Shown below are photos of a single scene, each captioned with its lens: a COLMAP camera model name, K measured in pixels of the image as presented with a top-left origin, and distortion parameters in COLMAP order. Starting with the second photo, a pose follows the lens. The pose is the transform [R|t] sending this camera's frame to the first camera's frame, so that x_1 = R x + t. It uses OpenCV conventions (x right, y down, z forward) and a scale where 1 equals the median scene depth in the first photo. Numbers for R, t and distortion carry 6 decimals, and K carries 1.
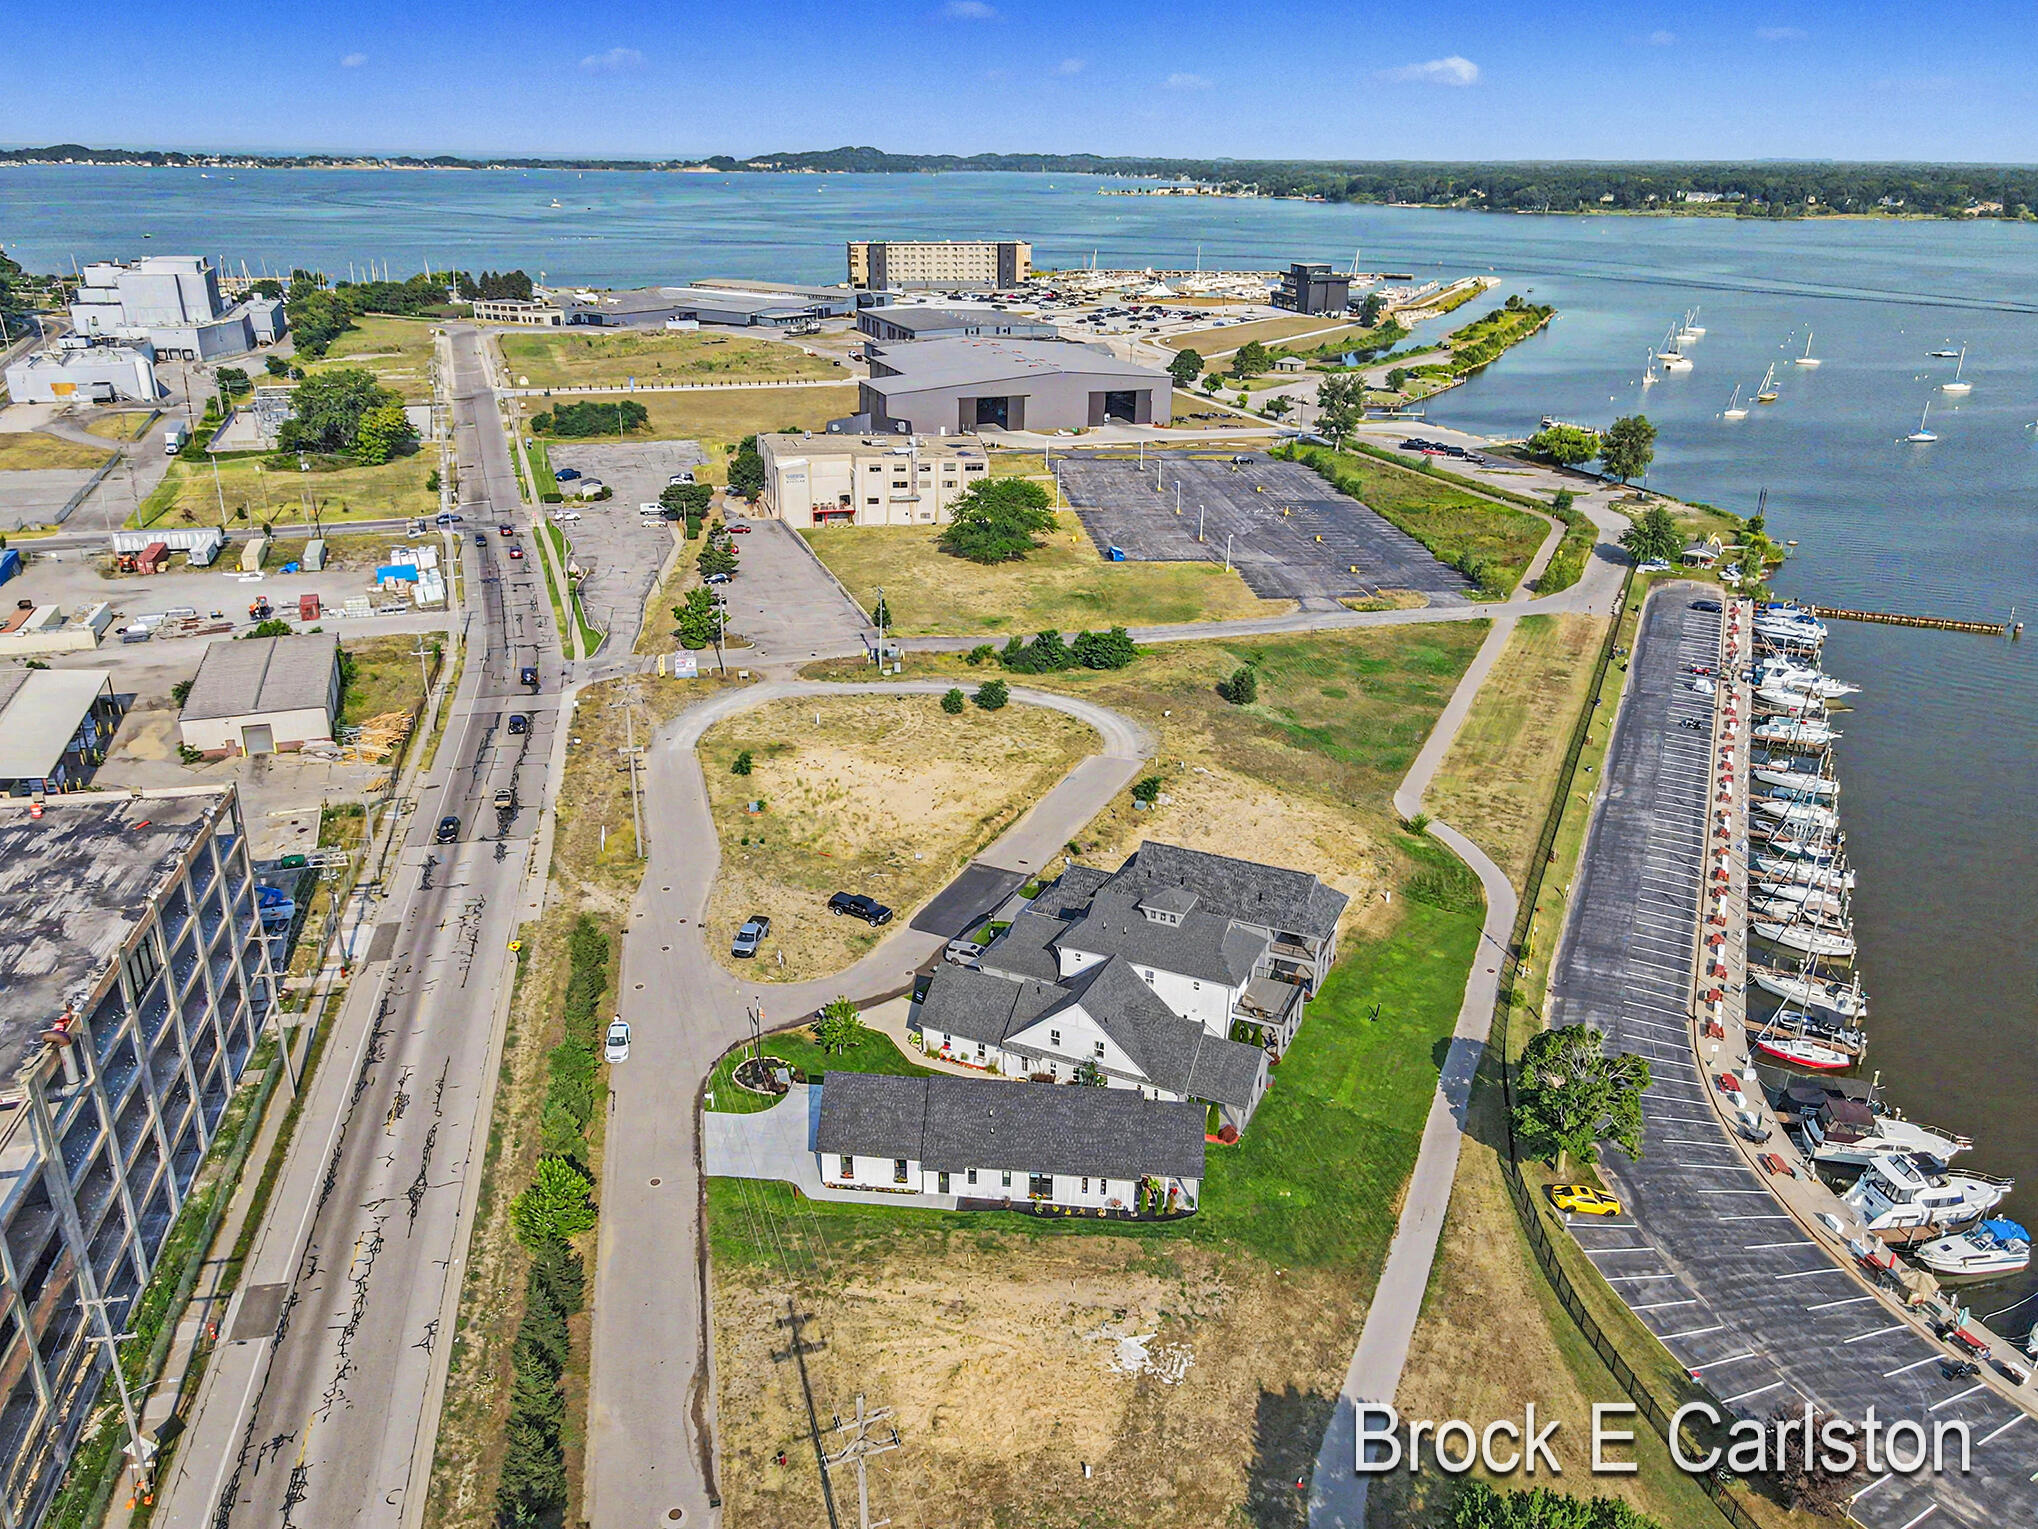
lens RADIAL K [[1501.2, 0, 1019.0], [0, 1501.2, 764.5], [0, 0, 1]] dist [0.021548, 0.013919]
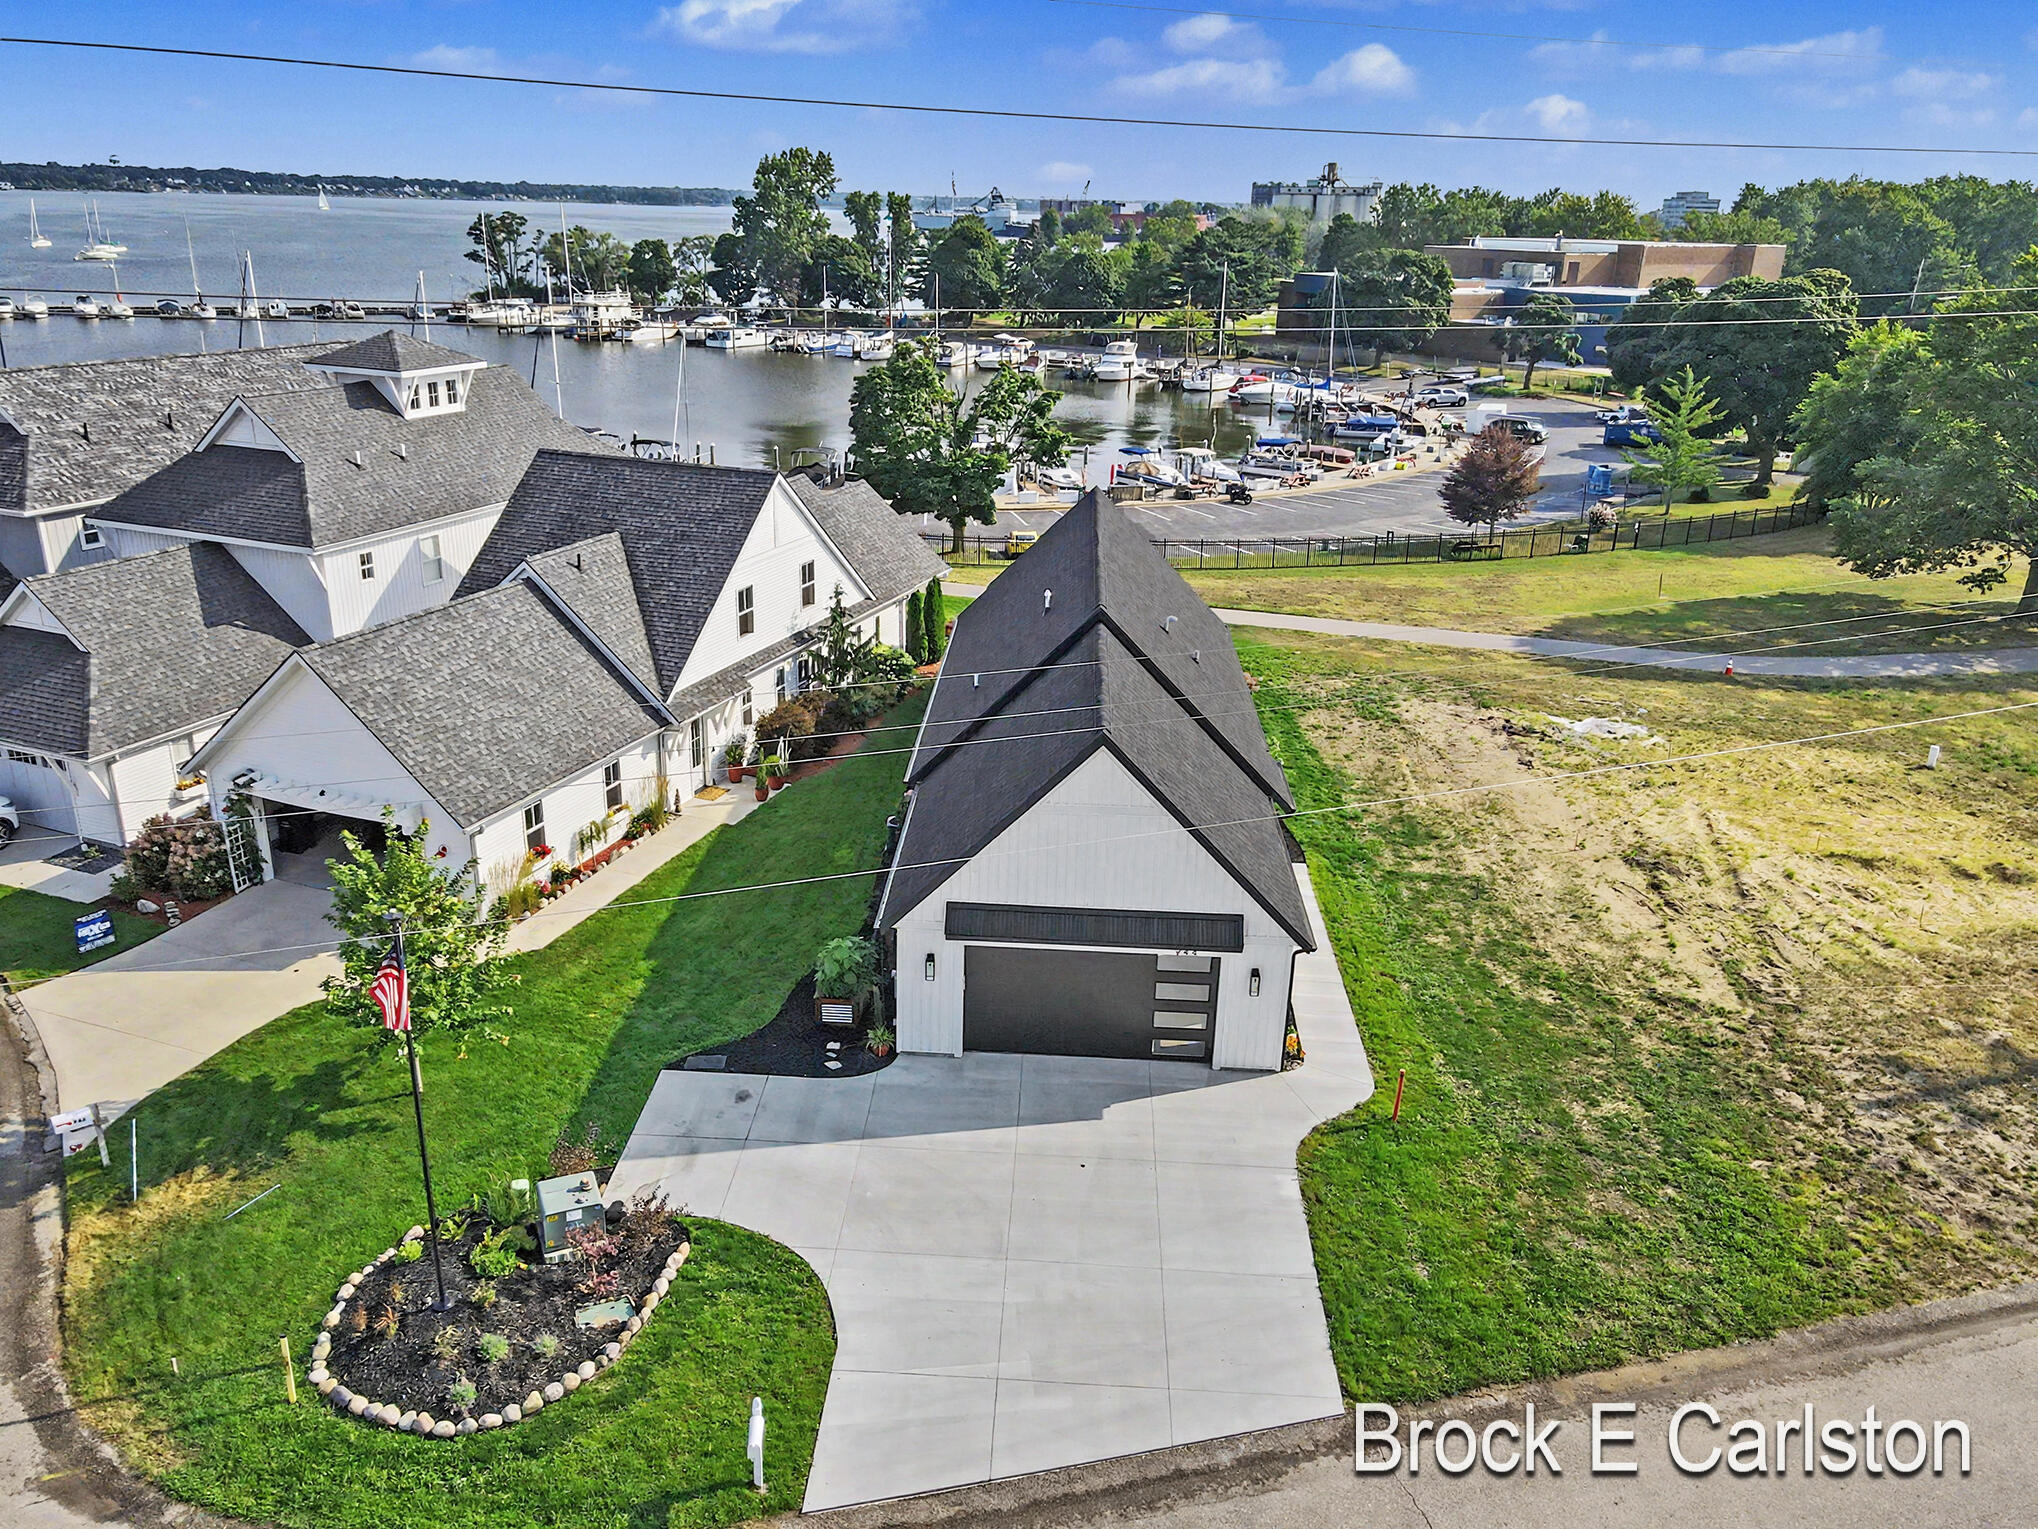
lens RADIAL K [[1514.6, 0, 995.0], [0, 1514.6, 769.1], [0, 0, 1]] dist [0.003792, 0.016074]
pose [[-0.046882, -0.364121, 0.930171, -0.385052], [0.373852, 0.857122, 0.354369, 0.124012], [-0.926303, 0.364360, 0.095944, 1.067903]]
